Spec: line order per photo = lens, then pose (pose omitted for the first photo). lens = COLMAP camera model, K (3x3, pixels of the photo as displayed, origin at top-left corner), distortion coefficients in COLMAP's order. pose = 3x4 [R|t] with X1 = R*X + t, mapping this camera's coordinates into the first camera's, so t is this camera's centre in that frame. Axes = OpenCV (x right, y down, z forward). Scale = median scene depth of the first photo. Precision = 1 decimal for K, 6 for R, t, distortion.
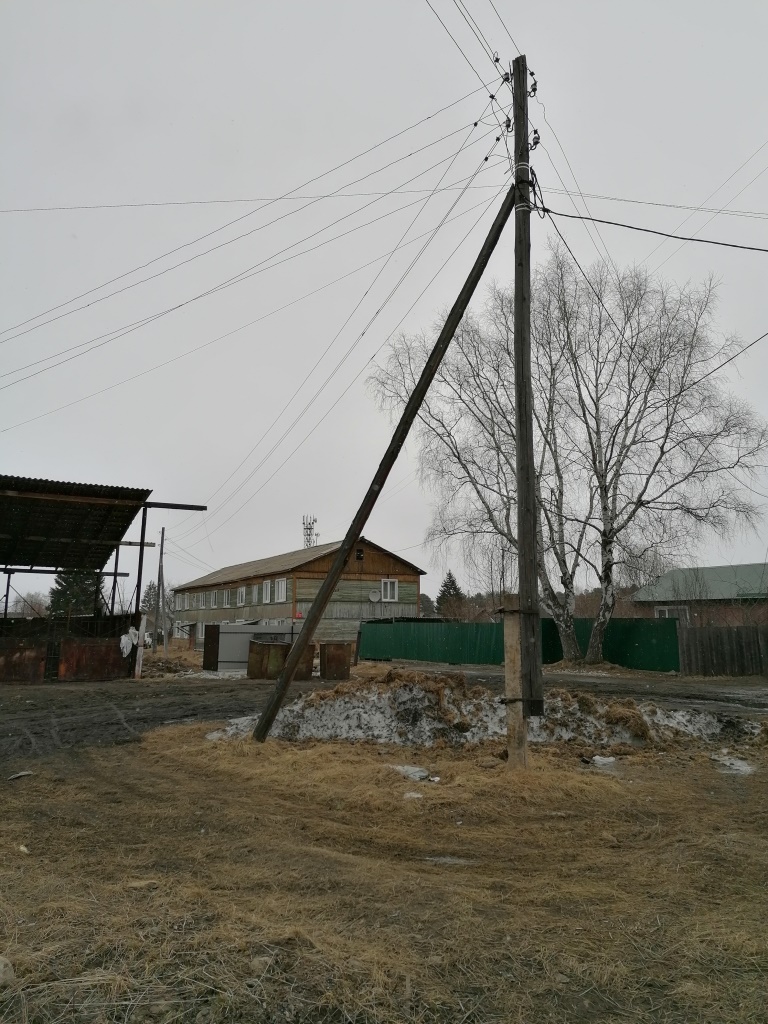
lens RADIAL K [[762.1, 0, 384.0], [0, 762.1, 512.0], [0, 0, 1]] dist [0.004934, 0.001568]
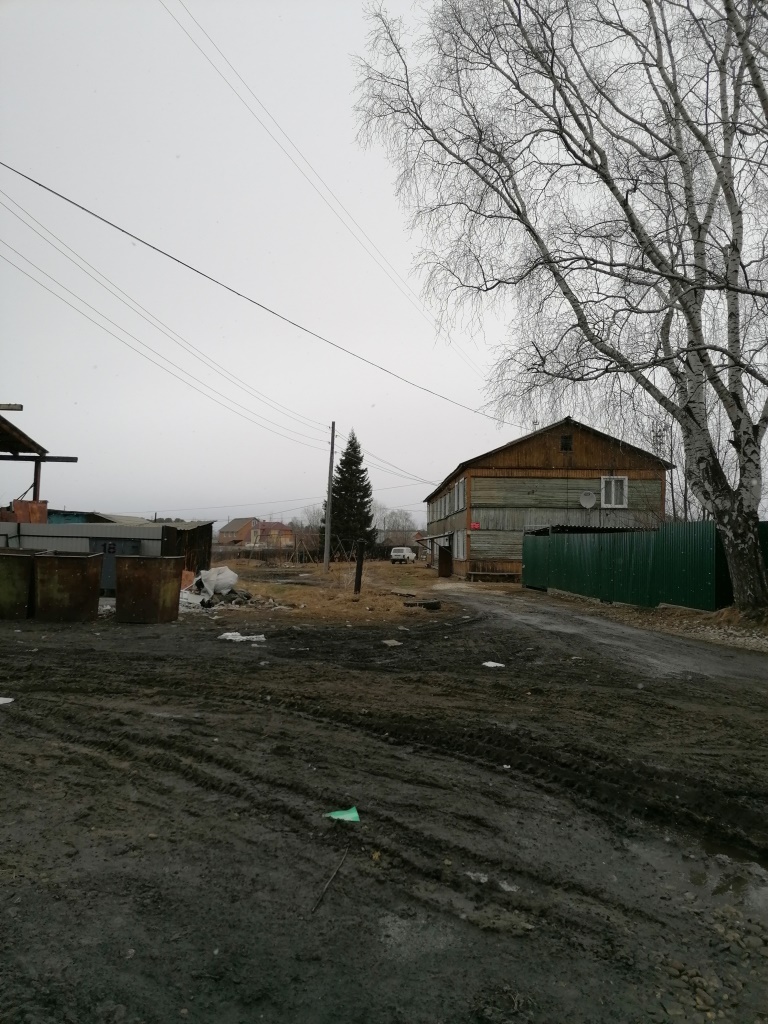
lens RADIAL K [[762.1, 0, 384.0], [0, 762.1, 512.0], [0, 0, 1]] dist [0.004934, 0.001568]
pose [[0.882348, -0.005942, -0.470560, 0.155577], [0.054121, 0.994567, 0.088923, 0.048095], [0.467475, -0.103929, 0.877876, 0.286443]]
